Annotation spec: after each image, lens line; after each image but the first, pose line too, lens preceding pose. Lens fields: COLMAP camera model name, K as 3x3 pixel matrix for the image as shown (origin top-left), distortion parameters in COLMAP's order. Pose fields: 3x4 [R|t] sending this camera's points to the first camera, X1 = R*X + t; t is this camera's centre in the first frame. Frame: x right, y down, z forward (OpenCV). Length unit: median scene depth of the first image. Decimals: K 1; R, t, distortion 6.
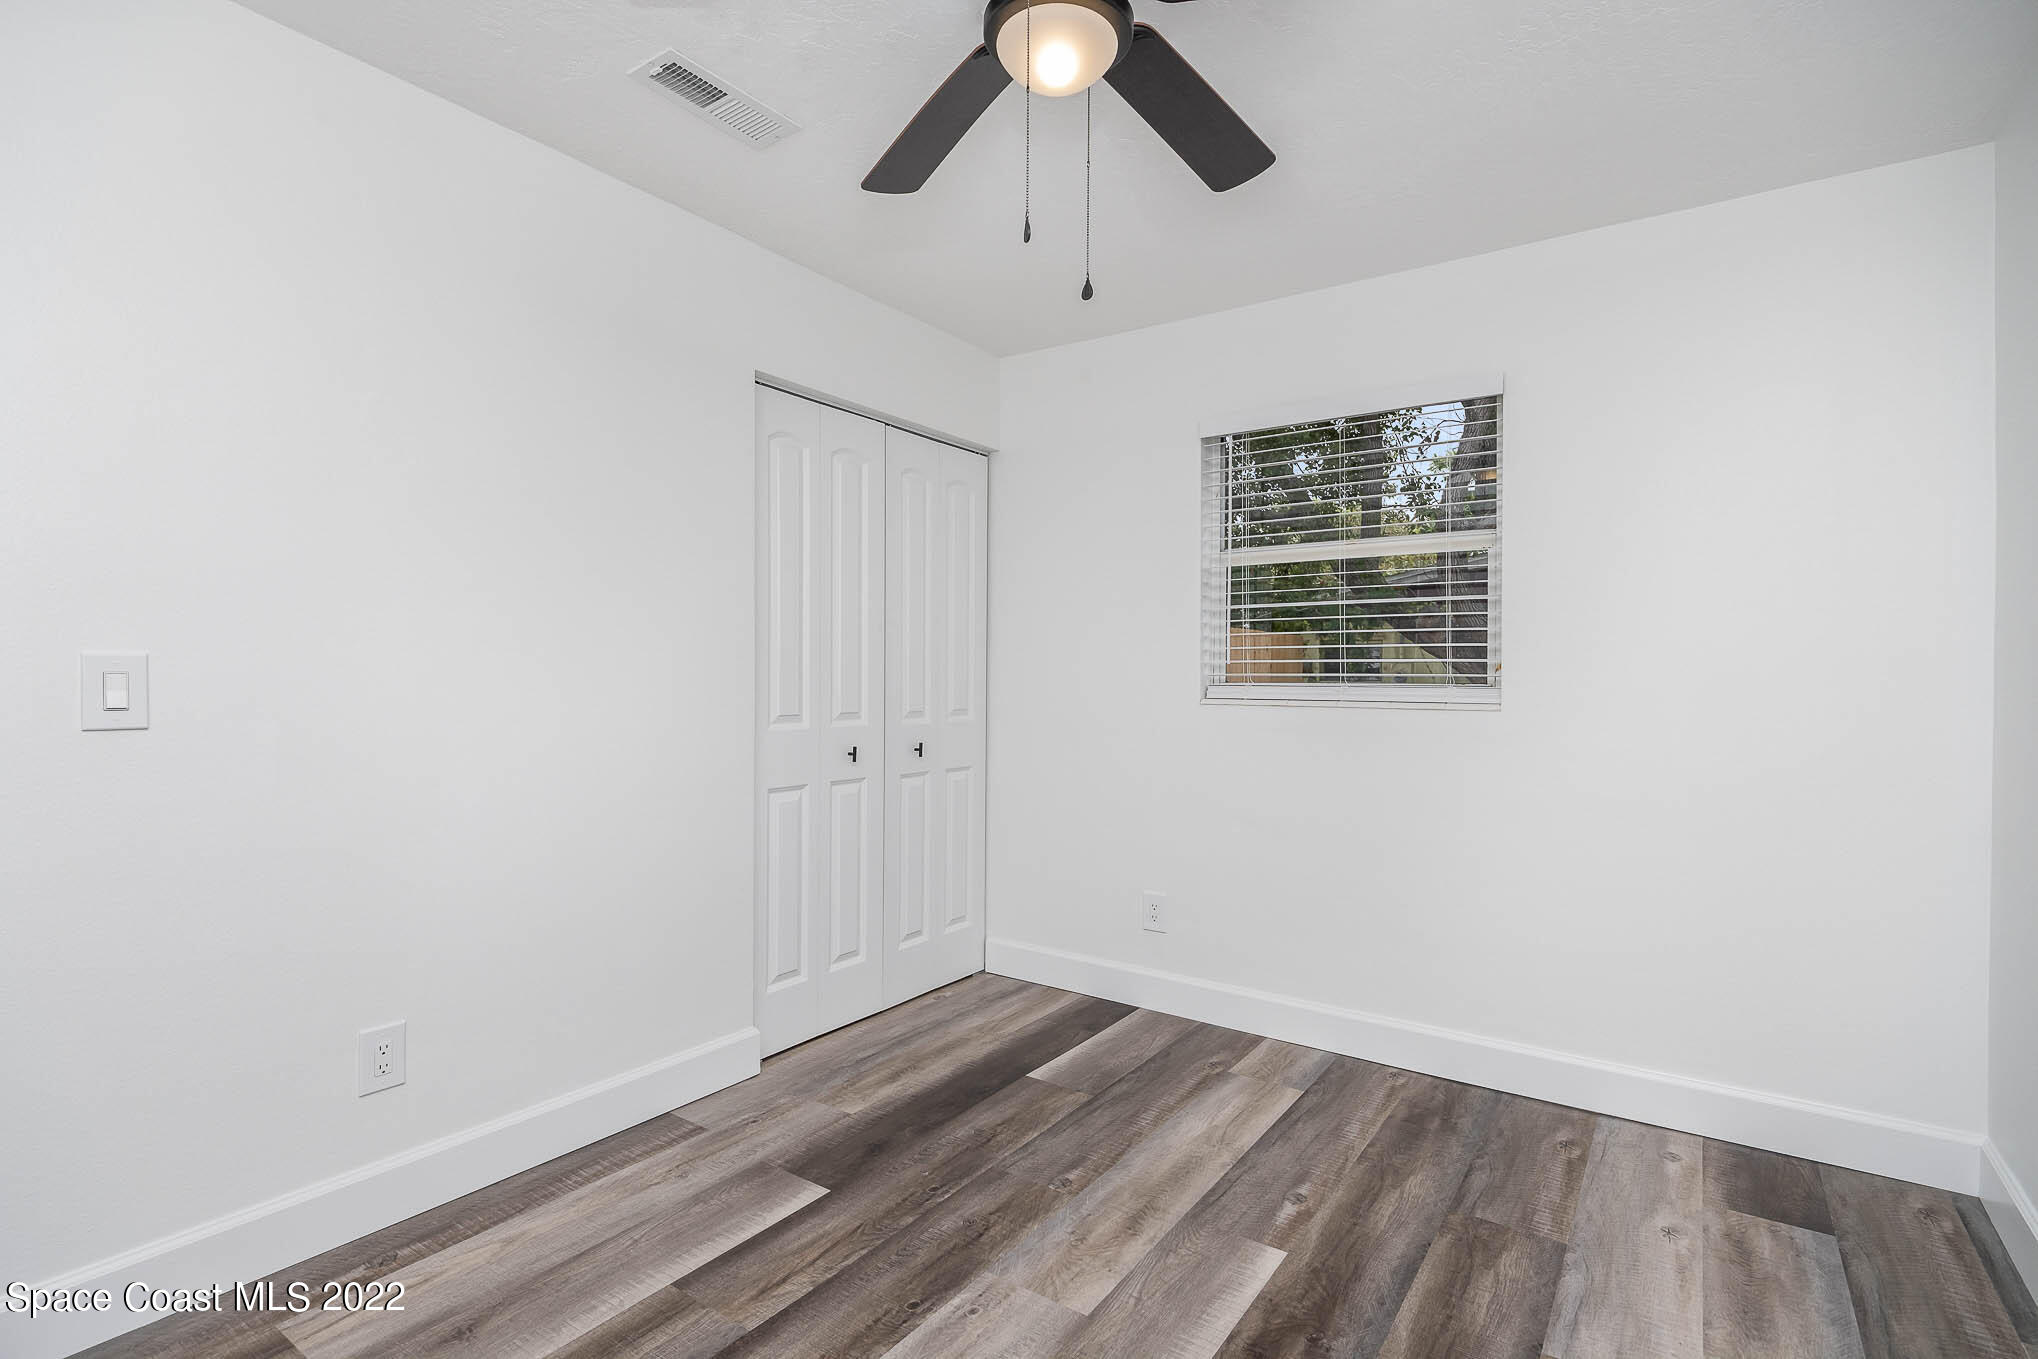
lens RADIAL K [[1004.1, 0, 998.6], [0, 1004.1, 681.5], [0, 0, 1]] dist [0.001653, -0.000231]
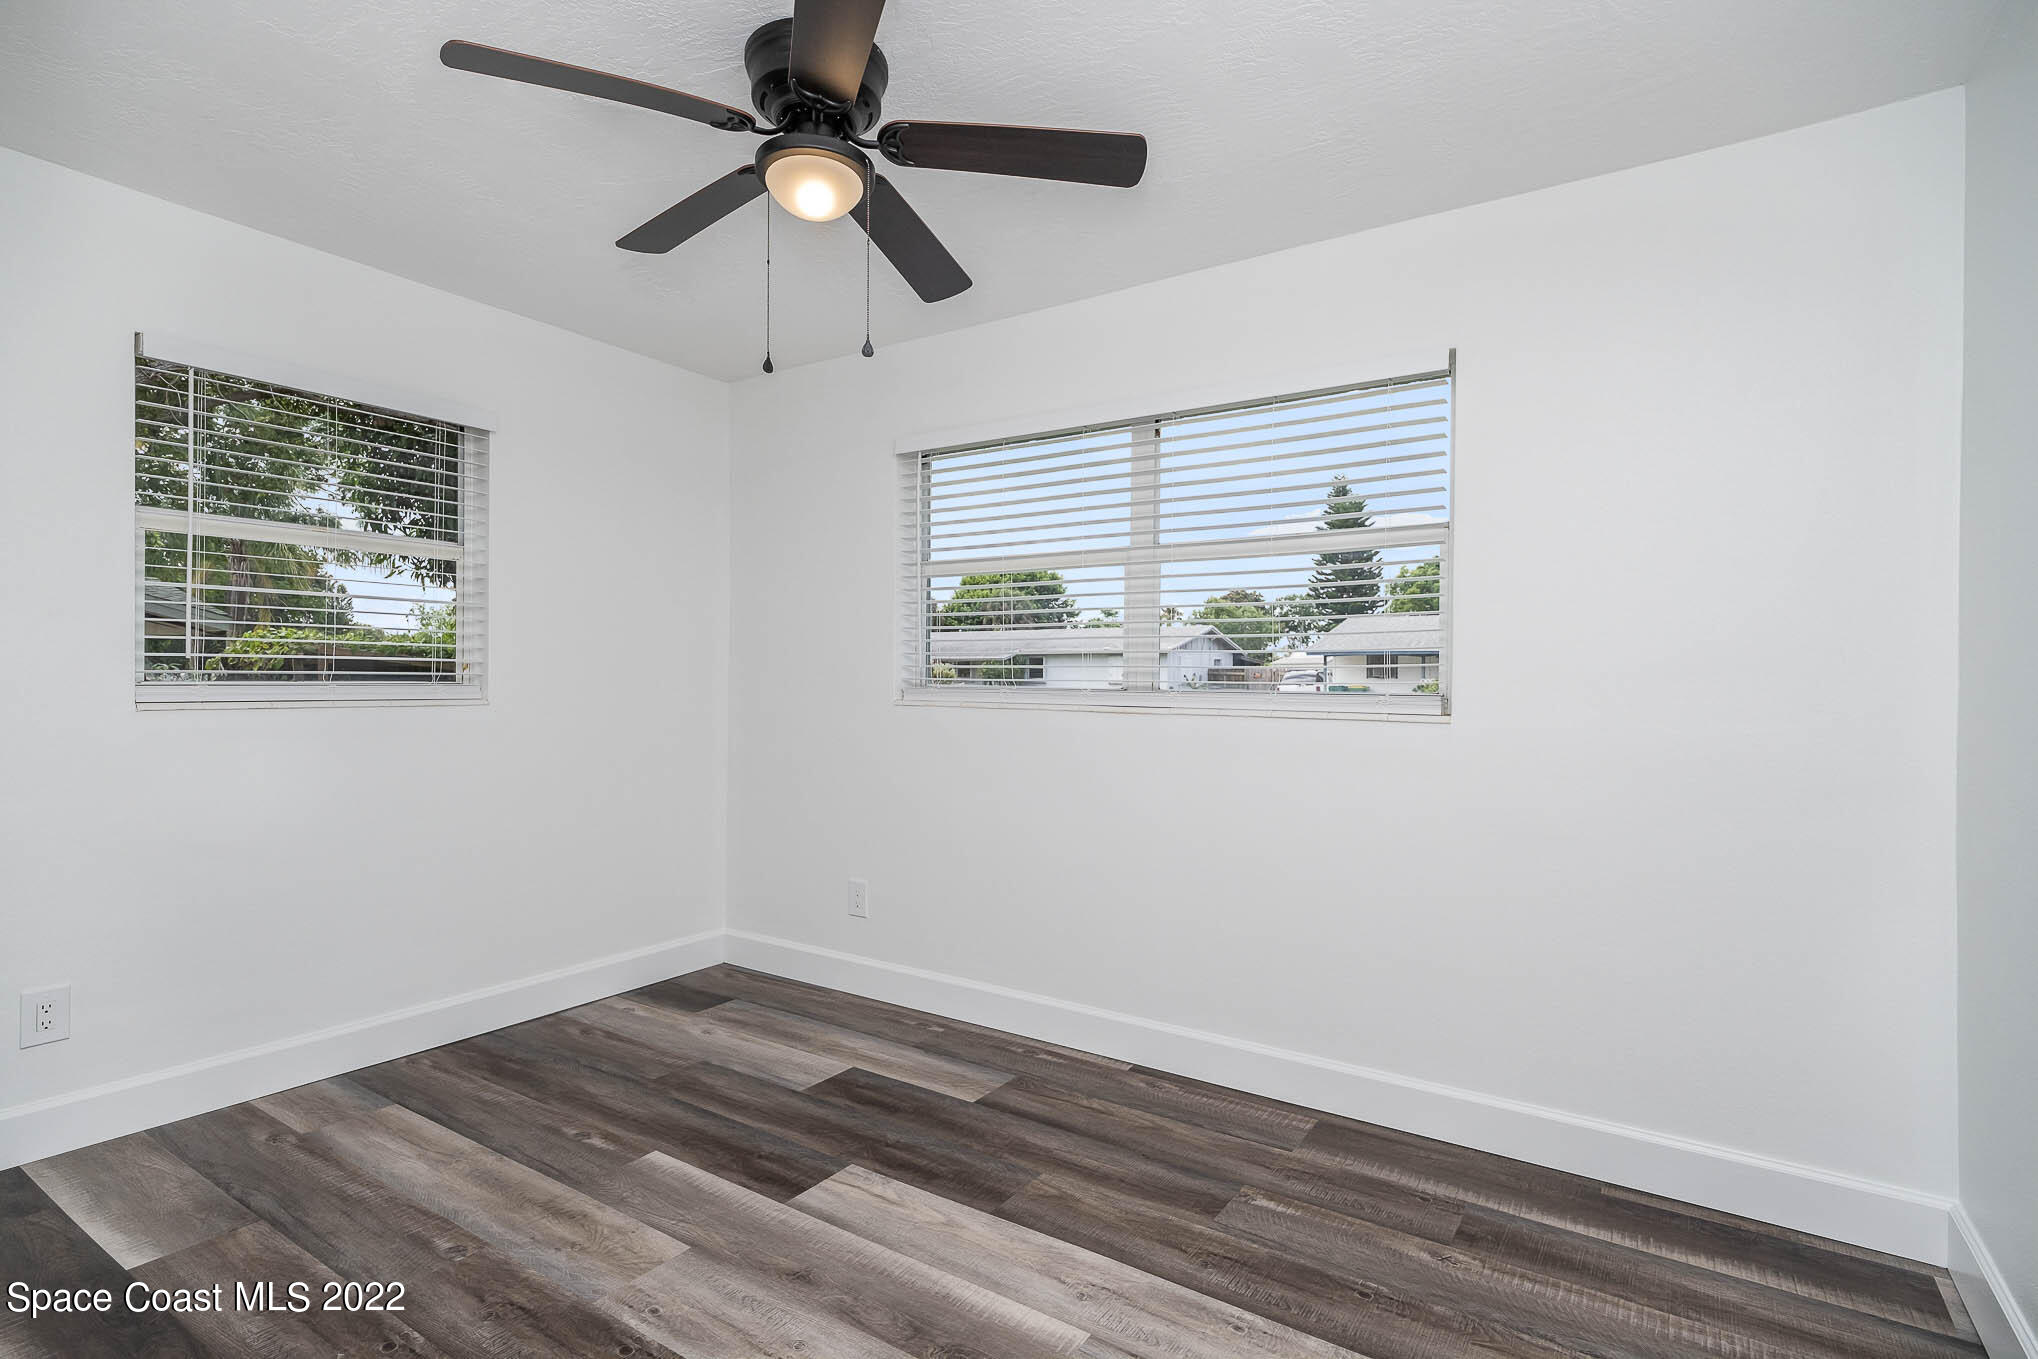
lens RADIAL K [[1004.1, 0, 999.8], [0, 1004.1, 676.8], [0, 0, 1]] dist [0.001653, -0.000231]
pose [[-0.032243, -0.003924, 0.999472, -0.790521], [-0.000957, 0.999992, 0.003896, -0.009022], [-0.999480, -0.000831, -0.032247, 0.523654]]
